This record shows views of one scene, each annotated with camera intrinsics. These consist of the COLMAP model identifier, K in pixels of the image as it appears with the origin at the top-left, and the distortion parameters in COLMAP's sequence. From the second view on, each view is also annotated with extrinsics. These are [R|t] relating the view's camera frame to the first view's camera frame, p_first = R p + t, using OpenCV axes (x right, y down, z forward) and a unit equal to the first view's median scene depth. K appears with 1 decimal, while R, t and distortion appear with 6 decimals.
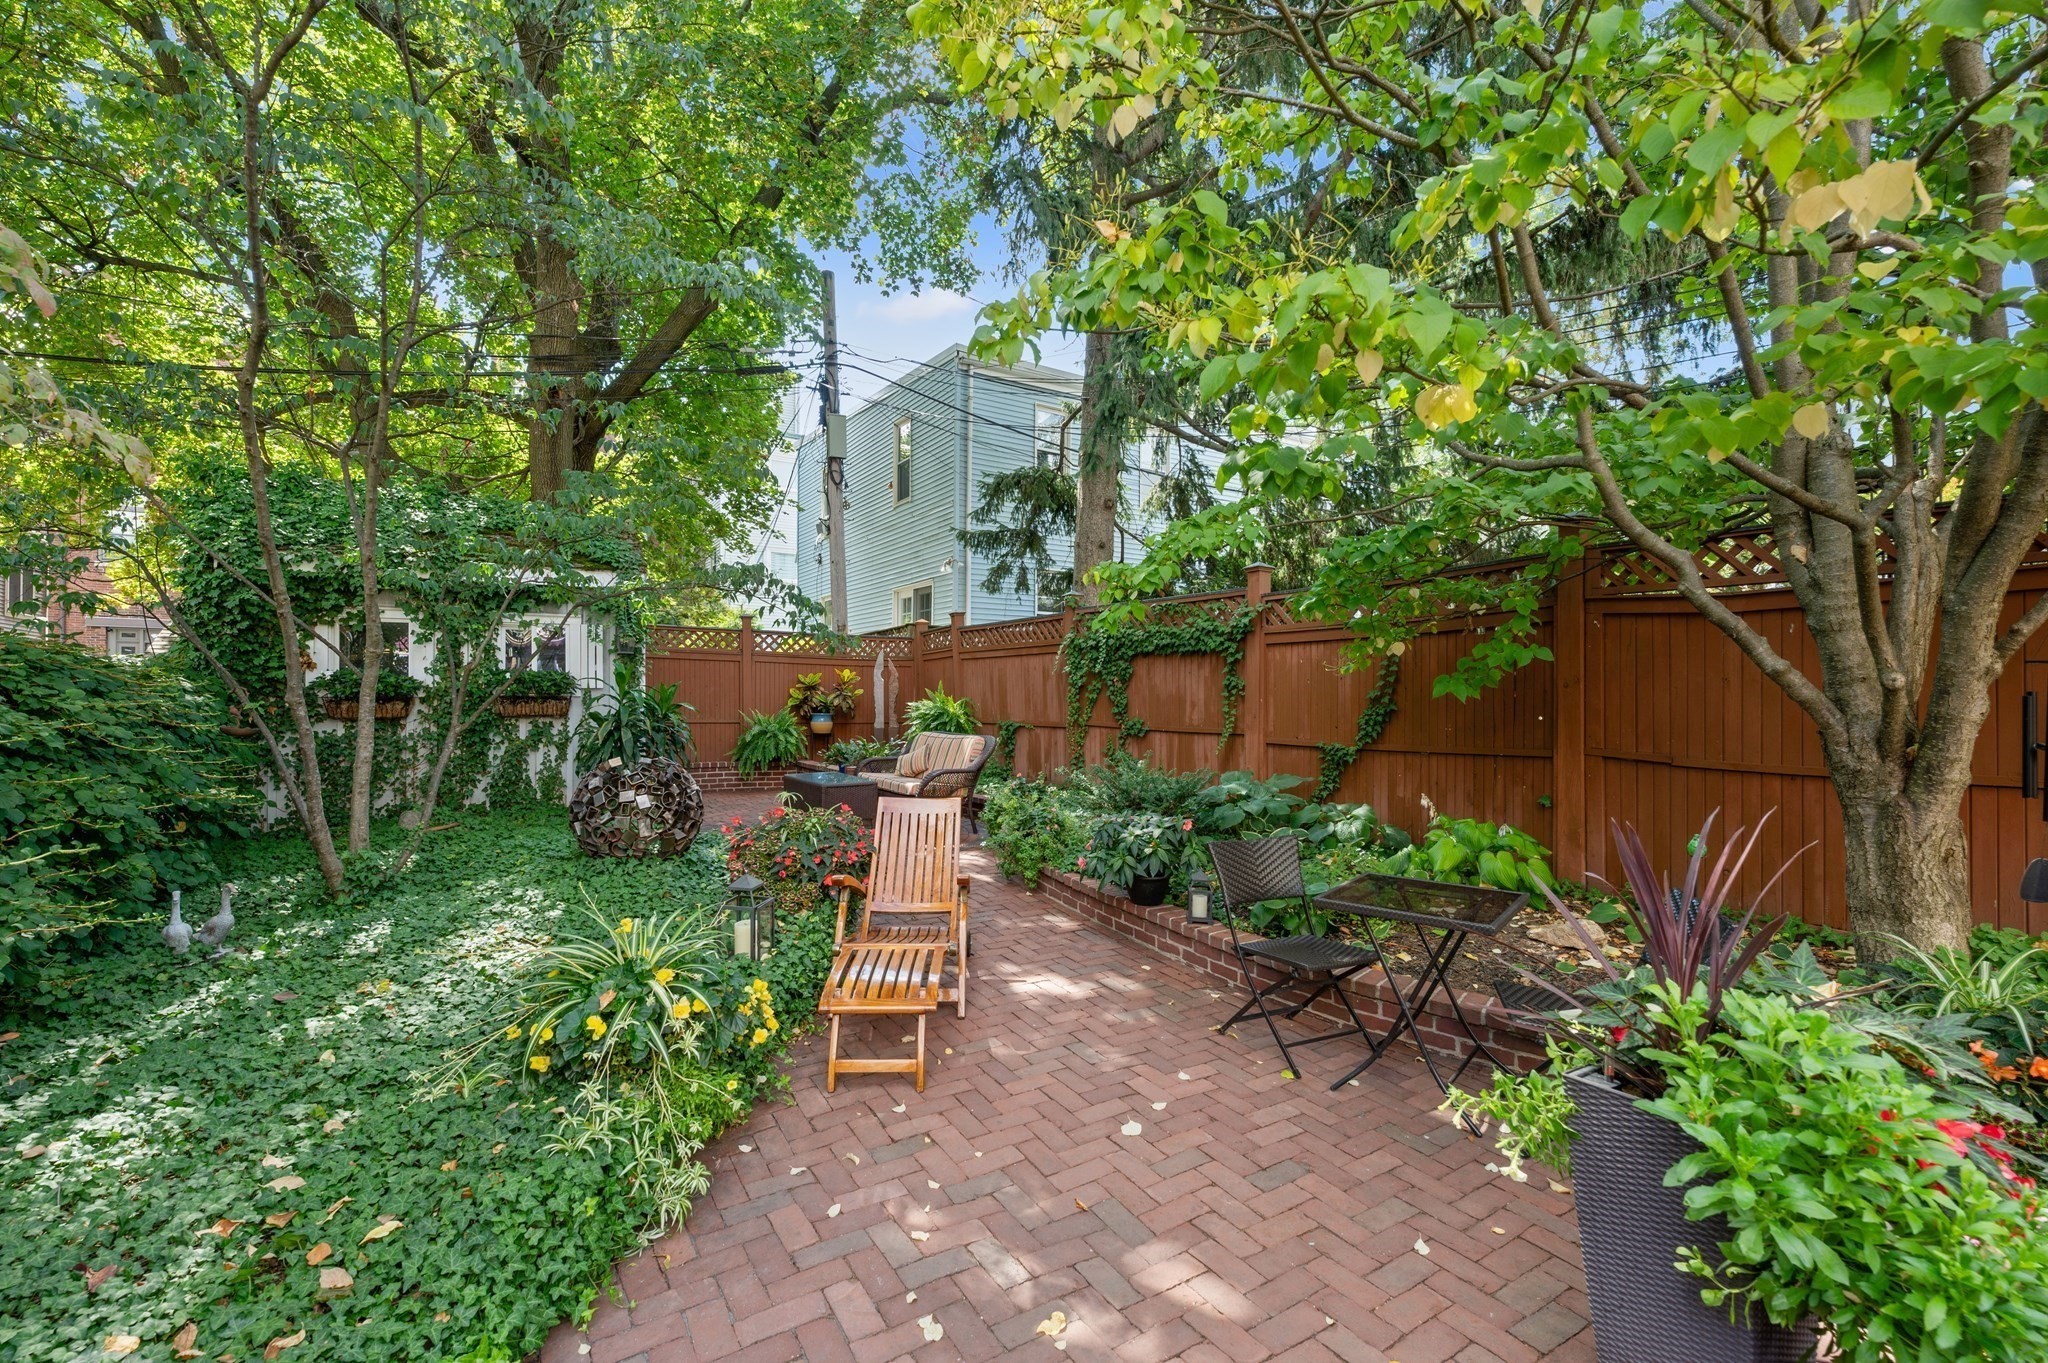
lens RADIAL K [[867.7, 0, 1018.4], [0, 867.7, 685.1], [0, 0, 1]] dist [0.008392, -0.000005]
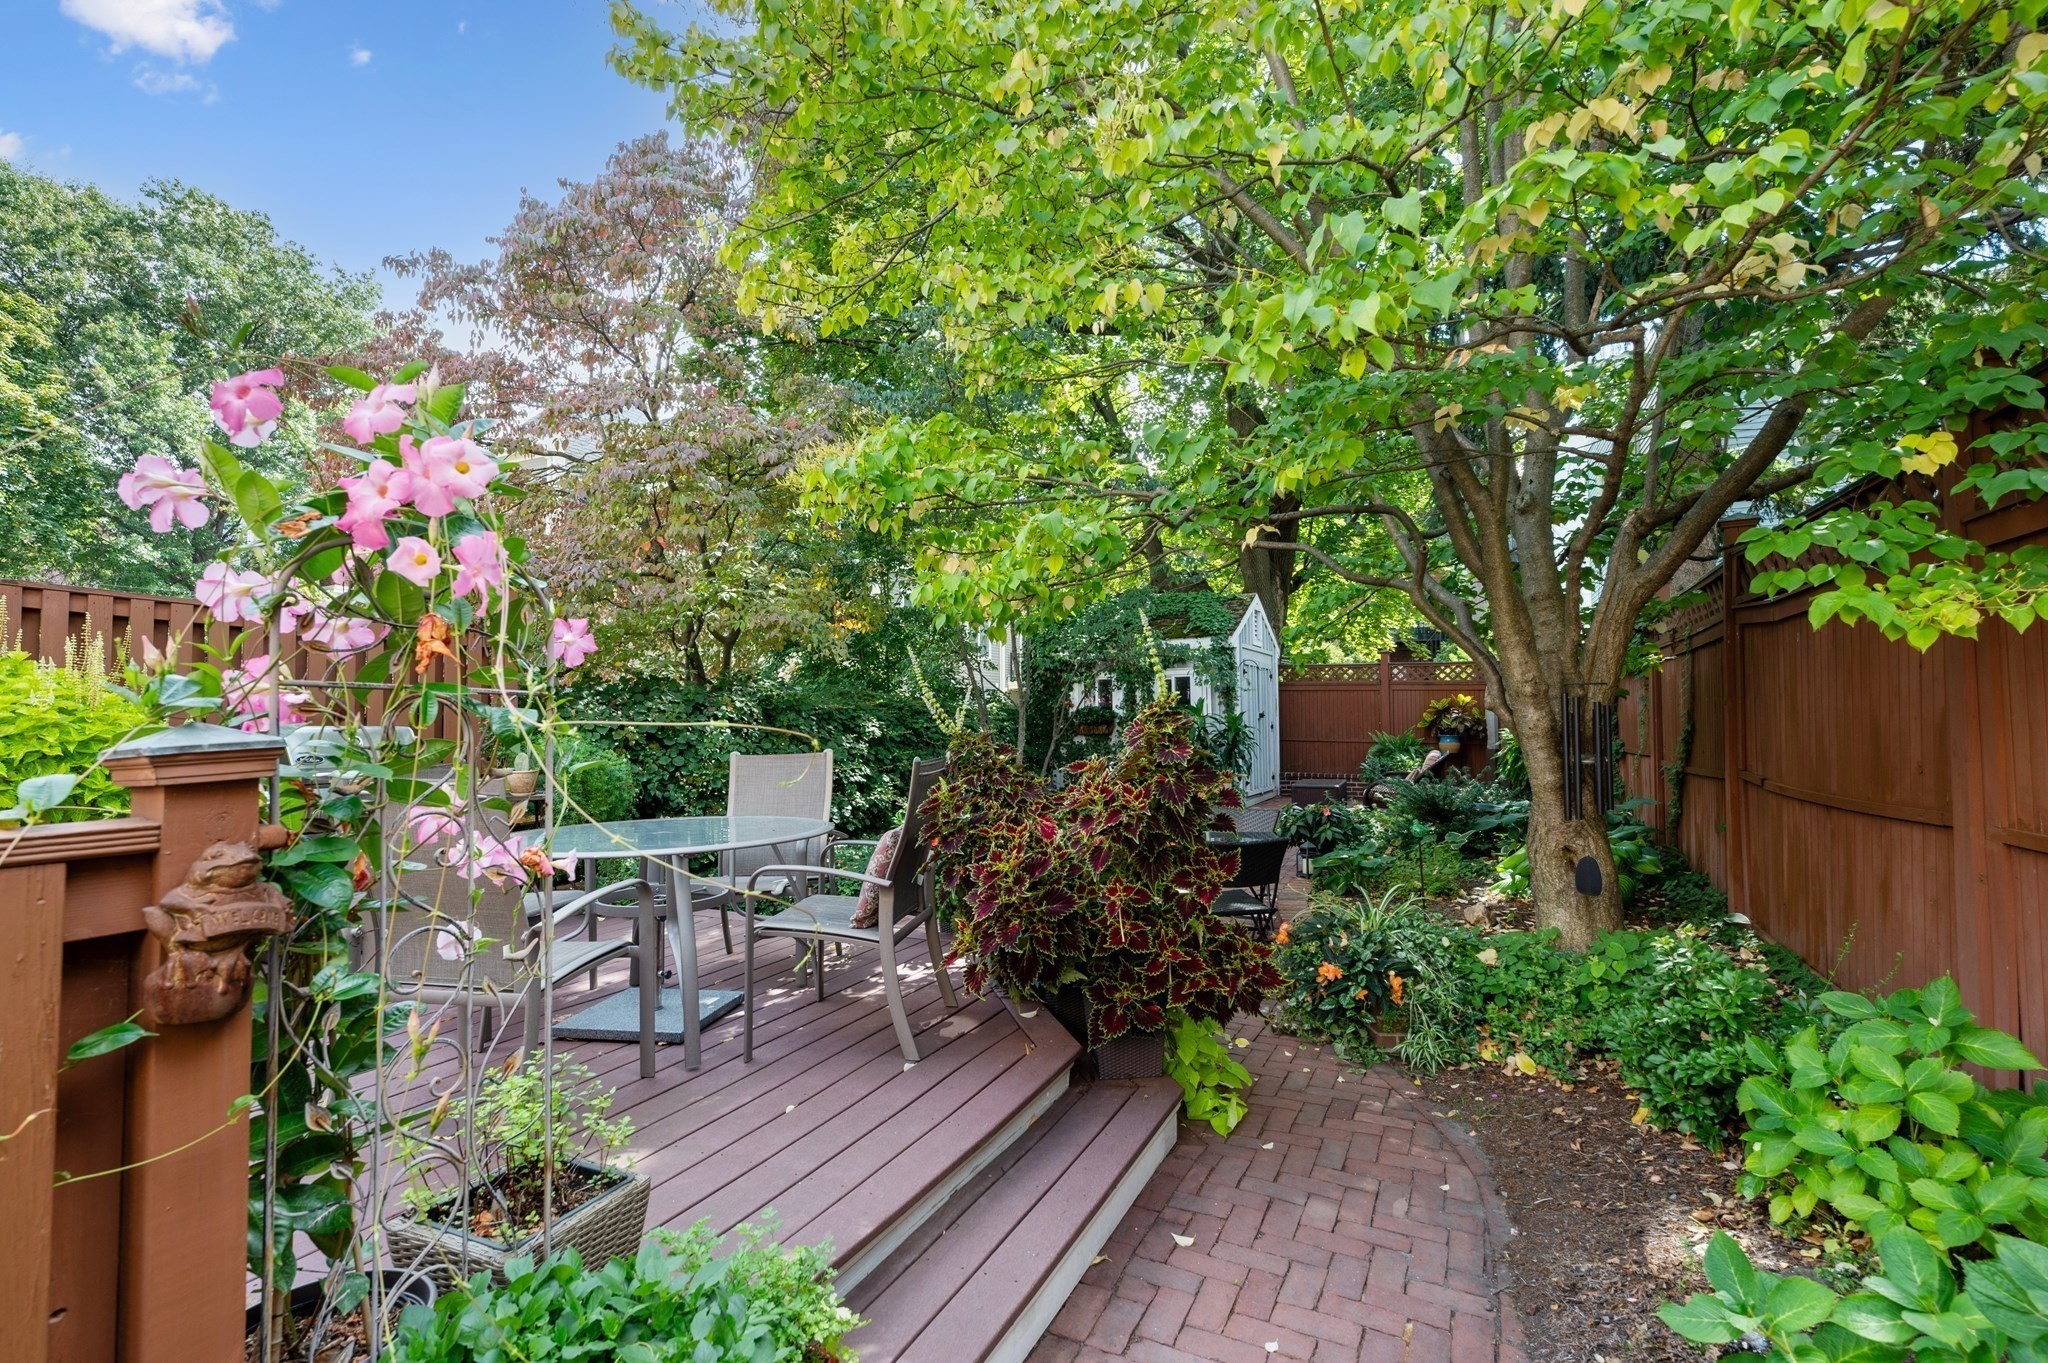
lens RADIAL K [[921.1, 0, 1024.8], [0, 921.1, 707.6], [0, 0, 1]] dist [-0.001459, 0.000256]
pose [[0.532149, -0.020218, -0.846409, 0.705577], [0.017315, 0.999766, -0.012994, 0.005076], [0.846474, -0.007741, 0.532374, -0.109480]]
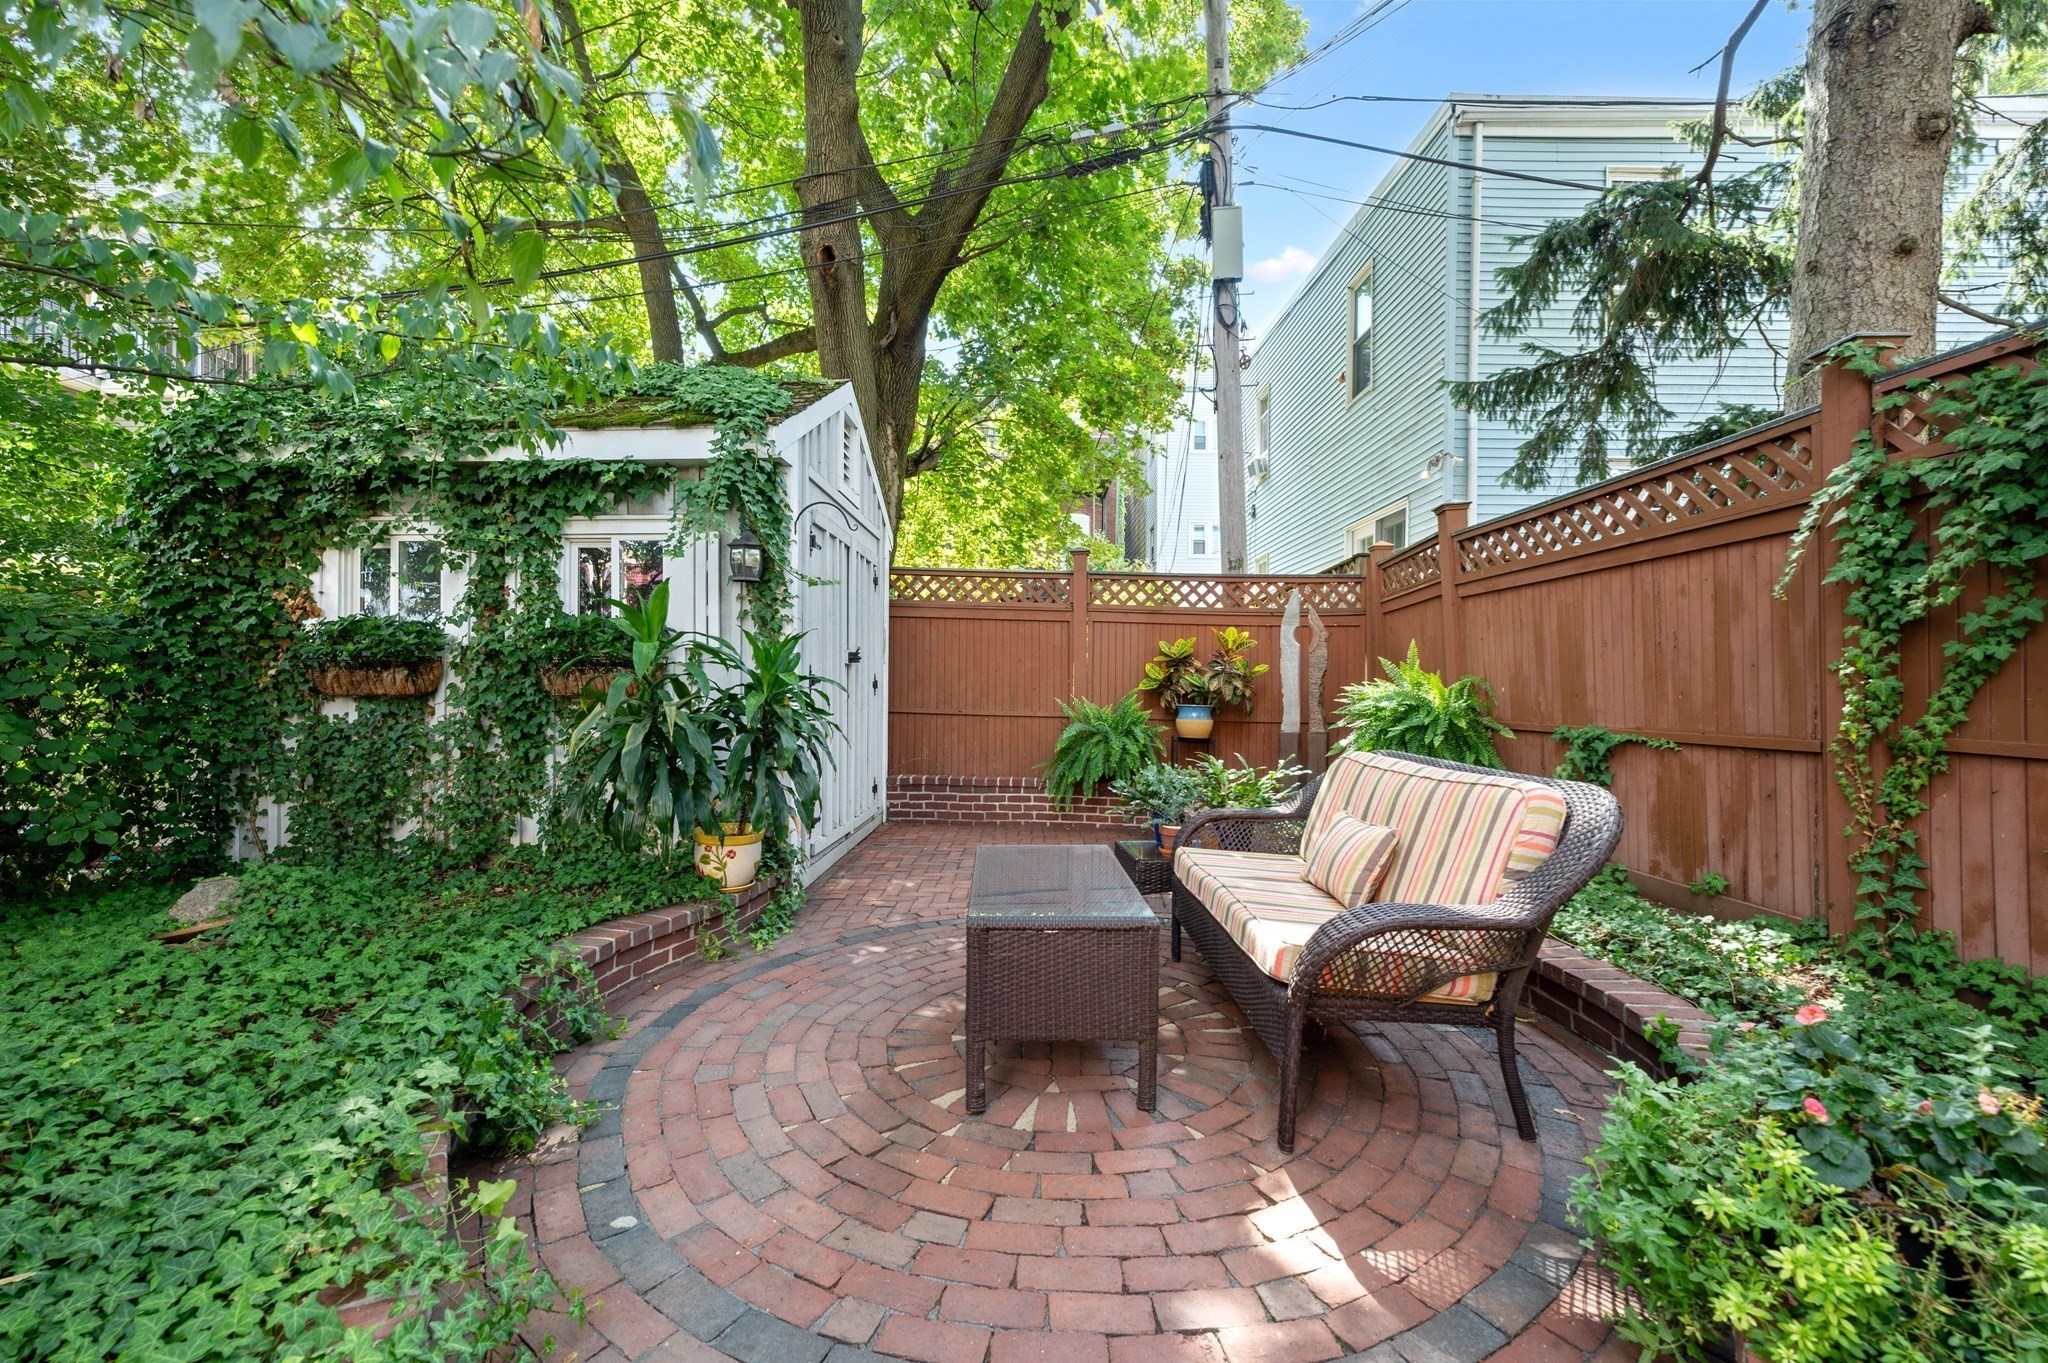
lens RADIAL K [[818.2, 0, 1017.2], [0, 818.2, 677.2], [0, 0, 1]] dist [0.002507, -0.000621]
pose [[0.848231, -0.002491, -0.529620, -0.048999], [-0.001141, 0.999978, -0.006531, 0.026010], [0.529625, 0.006145, 0.848210, 0.685362]]
